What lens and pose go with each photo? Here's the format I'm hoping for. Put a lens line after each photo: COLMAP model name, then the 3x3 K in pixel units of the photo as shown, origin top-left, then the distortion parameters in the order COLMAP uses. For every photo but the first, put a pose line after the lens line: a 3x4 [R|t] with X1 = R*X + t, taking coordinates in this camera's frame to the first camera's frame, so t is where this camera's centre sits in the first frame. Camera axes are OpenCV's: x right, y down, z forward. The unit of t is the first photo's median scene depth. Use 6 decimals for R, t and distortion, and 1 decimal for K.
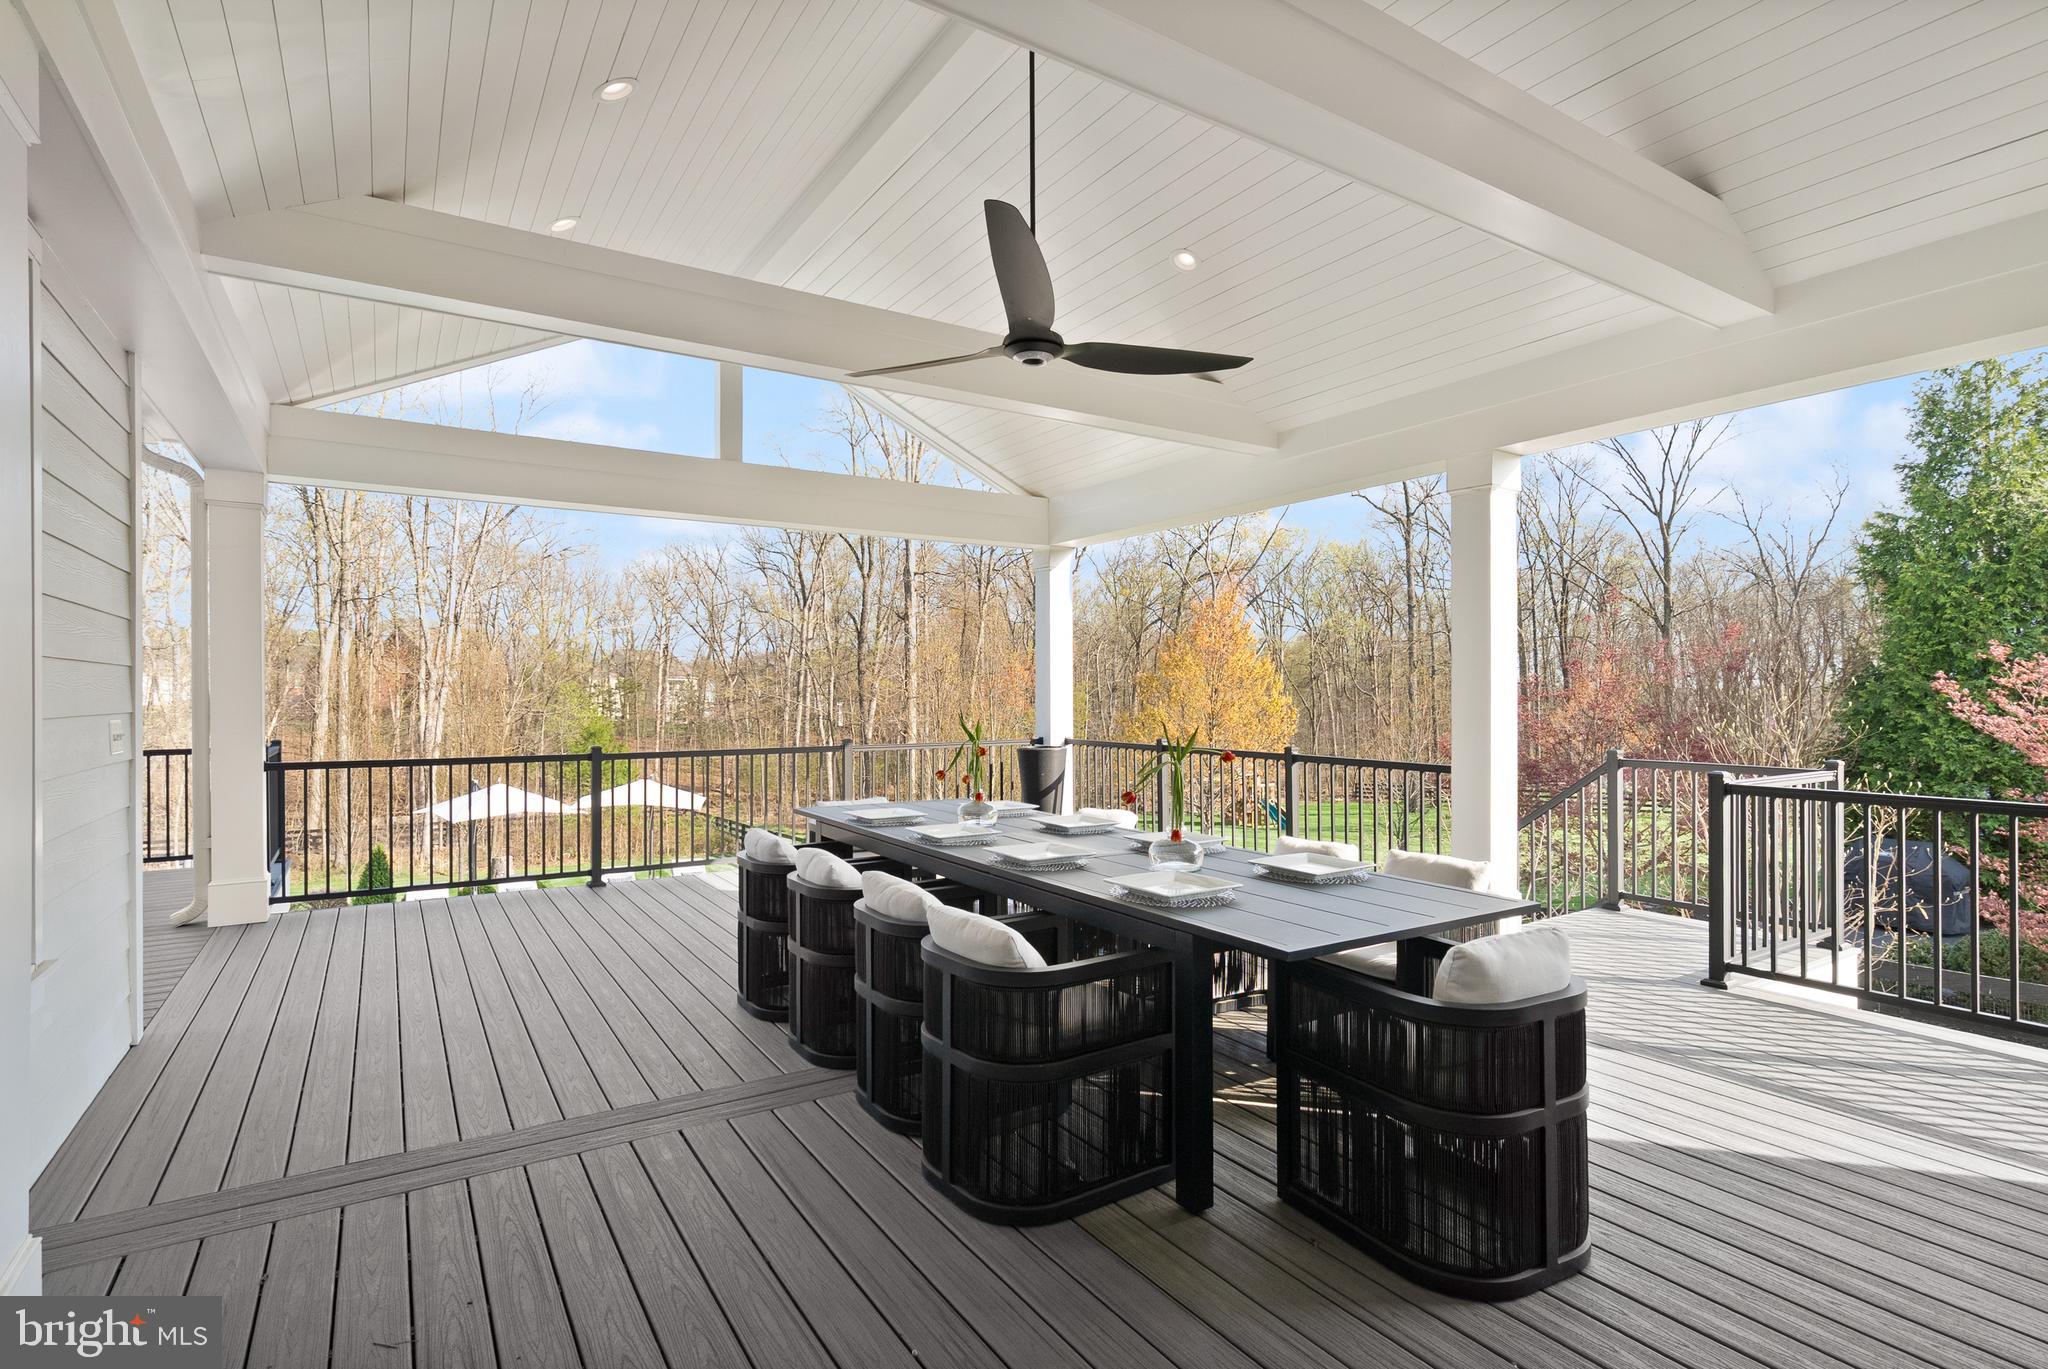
lens RADIAL K [[990.0, 0, 1024.0], [0, 990.0, 684.5], [0, 0, 1]] dist [-0.000442, 0.000611]
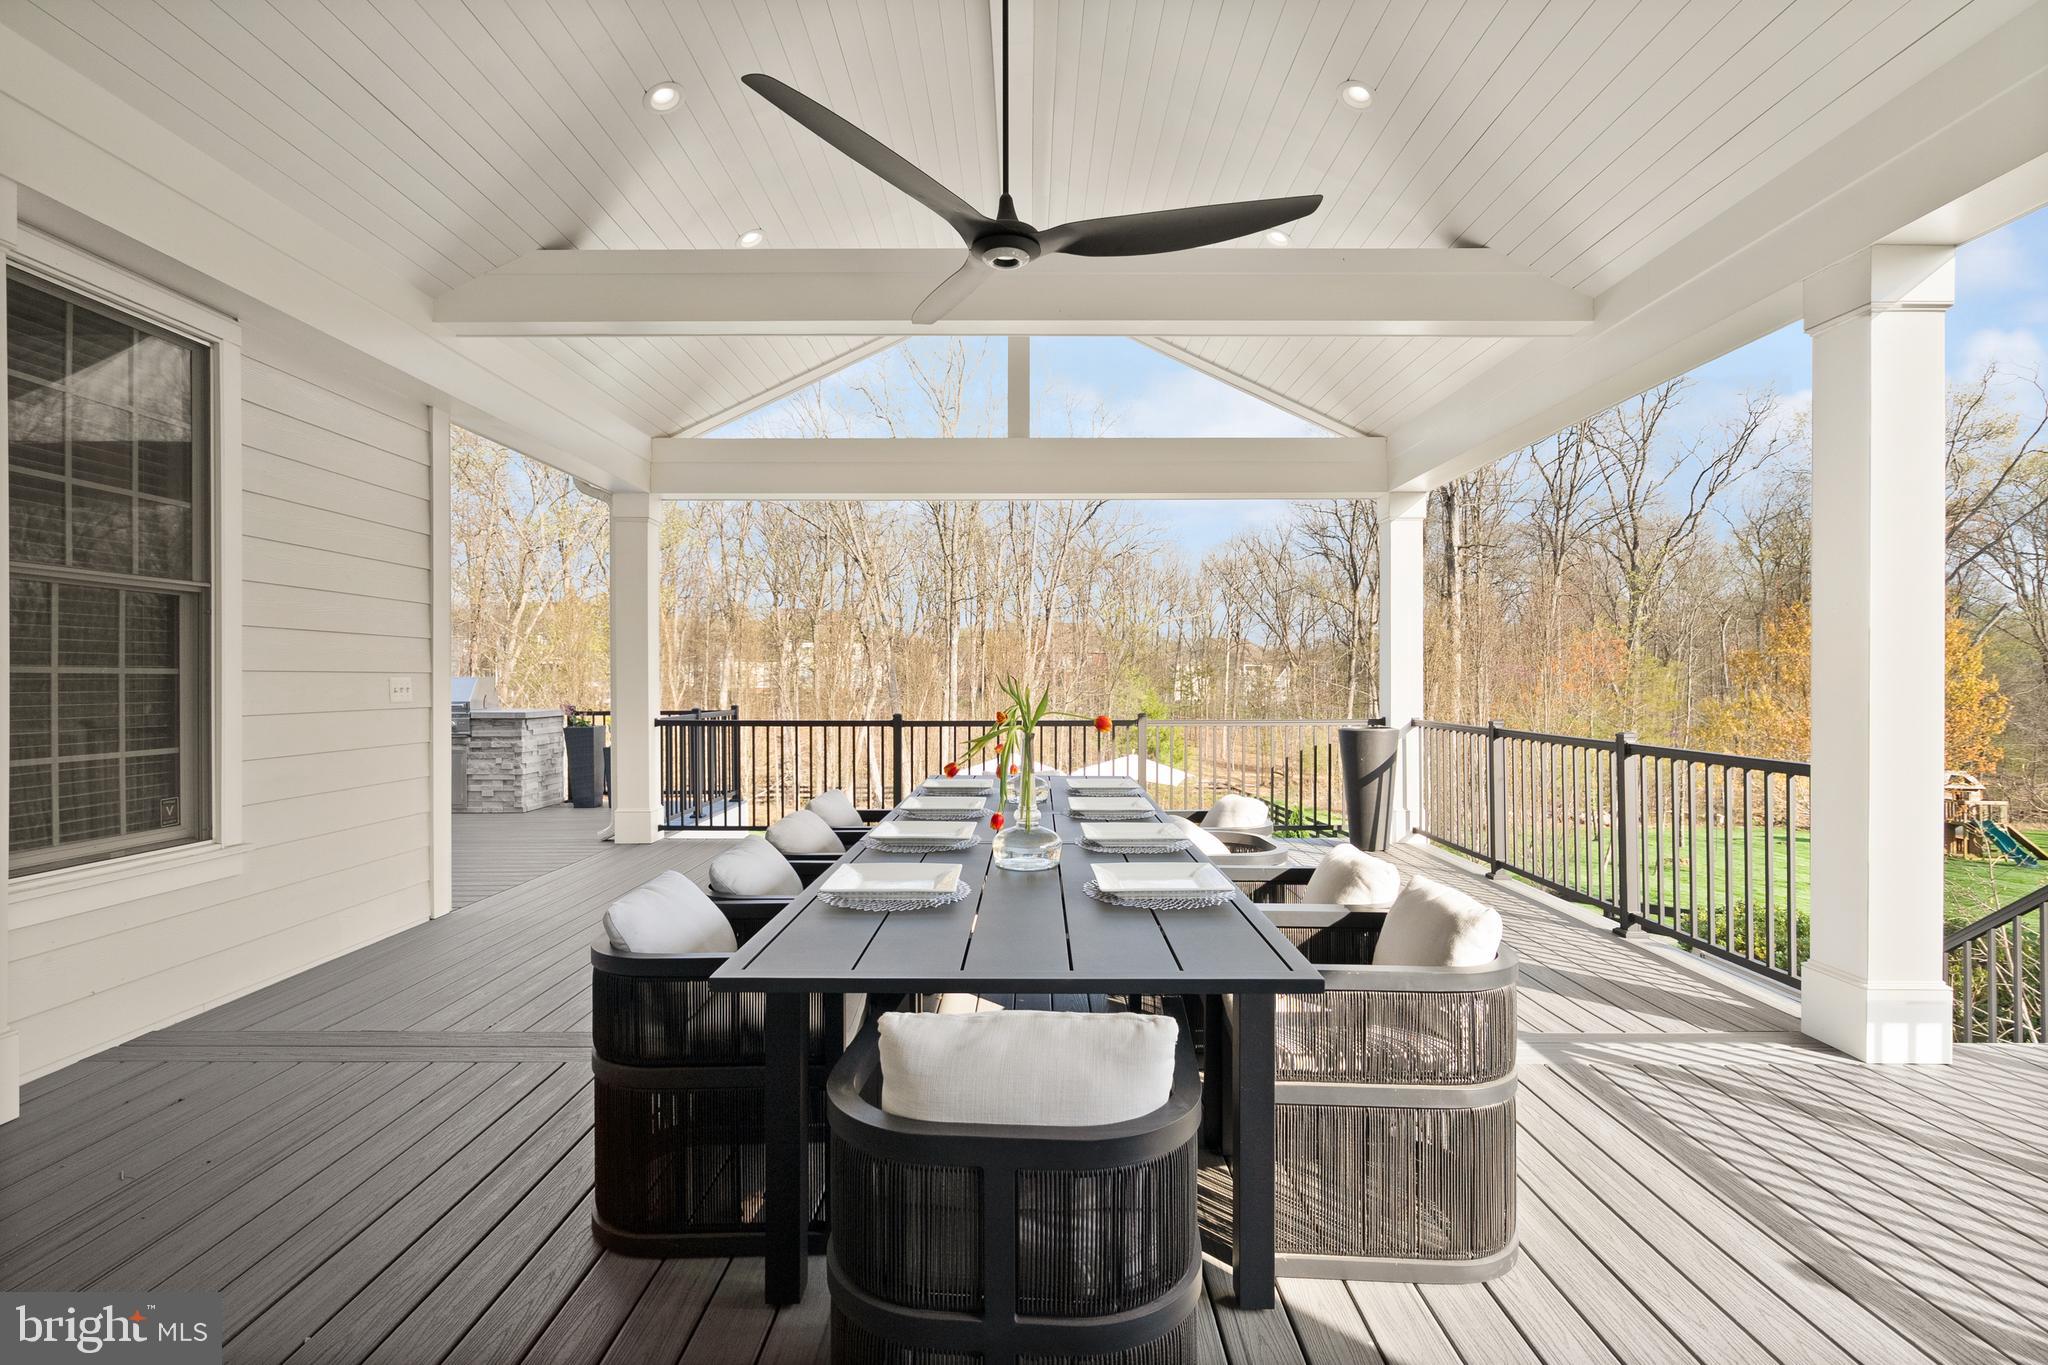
lens RADIAL K [[976.2, 0, 1022.7], [0, 976.2, 661.7], [0, 0, 1]] dist [-0.002941, 0.001631]
pose [[0.845726, -0.007830, -0.533560, 0.270525], [0.002896, 0.999945, -0.010083, 0.017254], [0.533610, 0.006982, 0.845702, 0.170299]]
